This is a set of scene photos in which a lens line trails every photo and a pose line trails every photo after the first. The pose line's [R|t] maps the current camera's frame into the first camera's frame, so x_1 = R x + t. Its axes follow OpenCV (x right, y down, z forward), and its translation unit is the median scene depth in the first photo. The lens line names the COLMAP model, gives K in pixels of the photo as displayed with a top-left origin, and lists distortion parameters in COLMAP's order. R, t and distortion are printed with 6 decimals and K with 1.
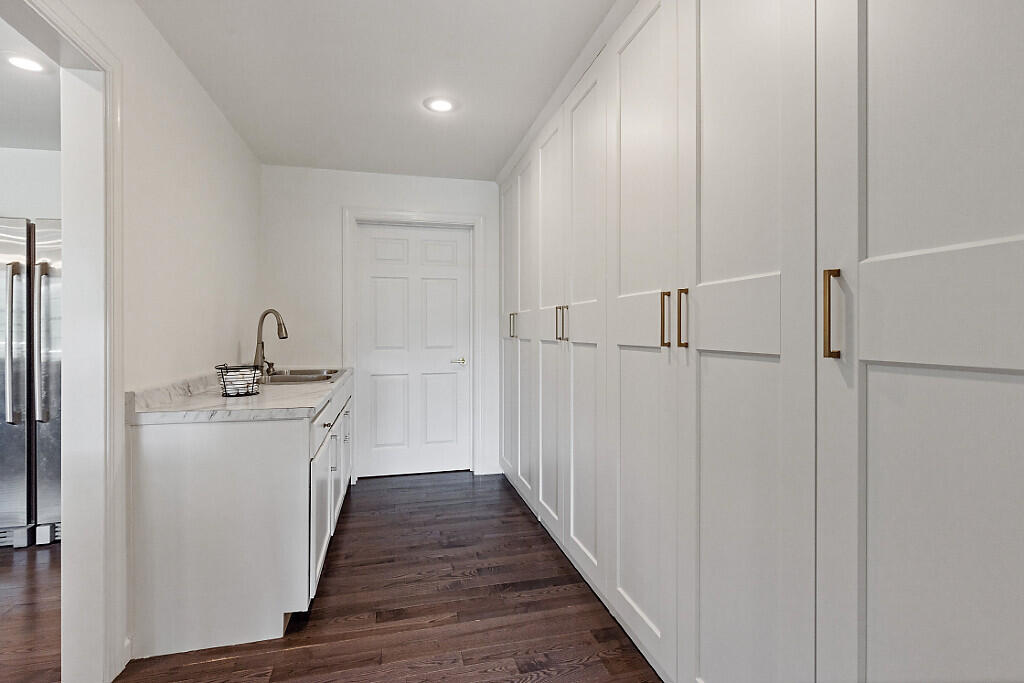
lens RADIAL K [[473.4, 0, 515.9], [0, 473.4, 337.2], [0, 0, 1]] dist [0.000989, 0.000022]
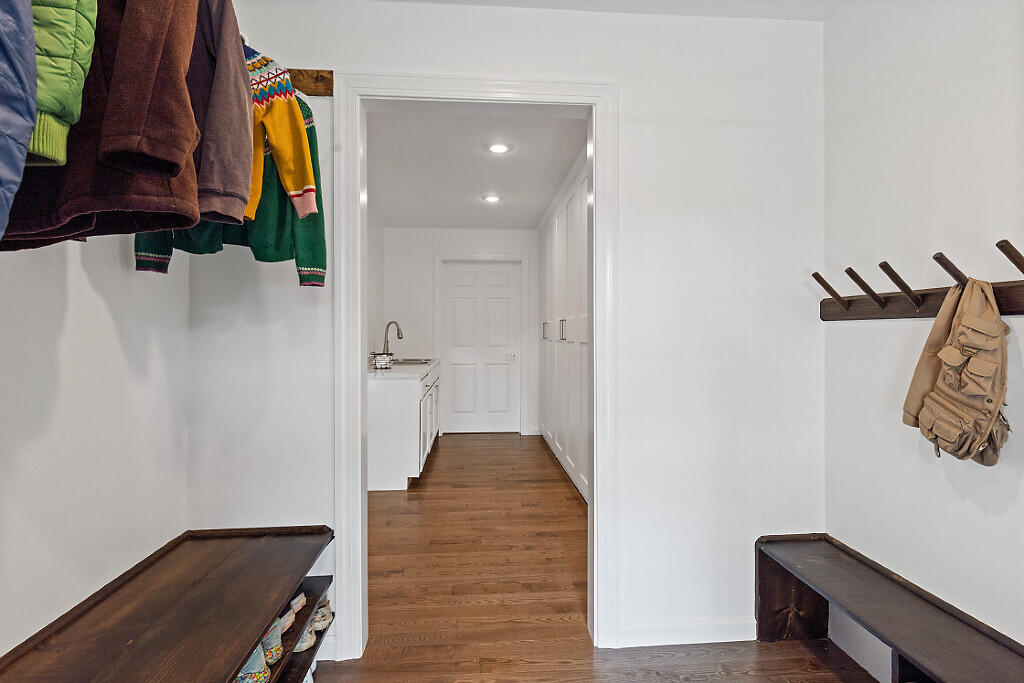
lens RADIAL K [[473.4, 0, 509.3], [0, 473.4, 338.5], [0, 0, 1]] dist [0.000989, 0.000022]
pose [[0.984180, 0.004521, -0.177116, 0.185276], [-0.005621, 0.999968, -0.005710, 0.010649], [0.177084, 0.006615, 0.984173, -0.591139]]
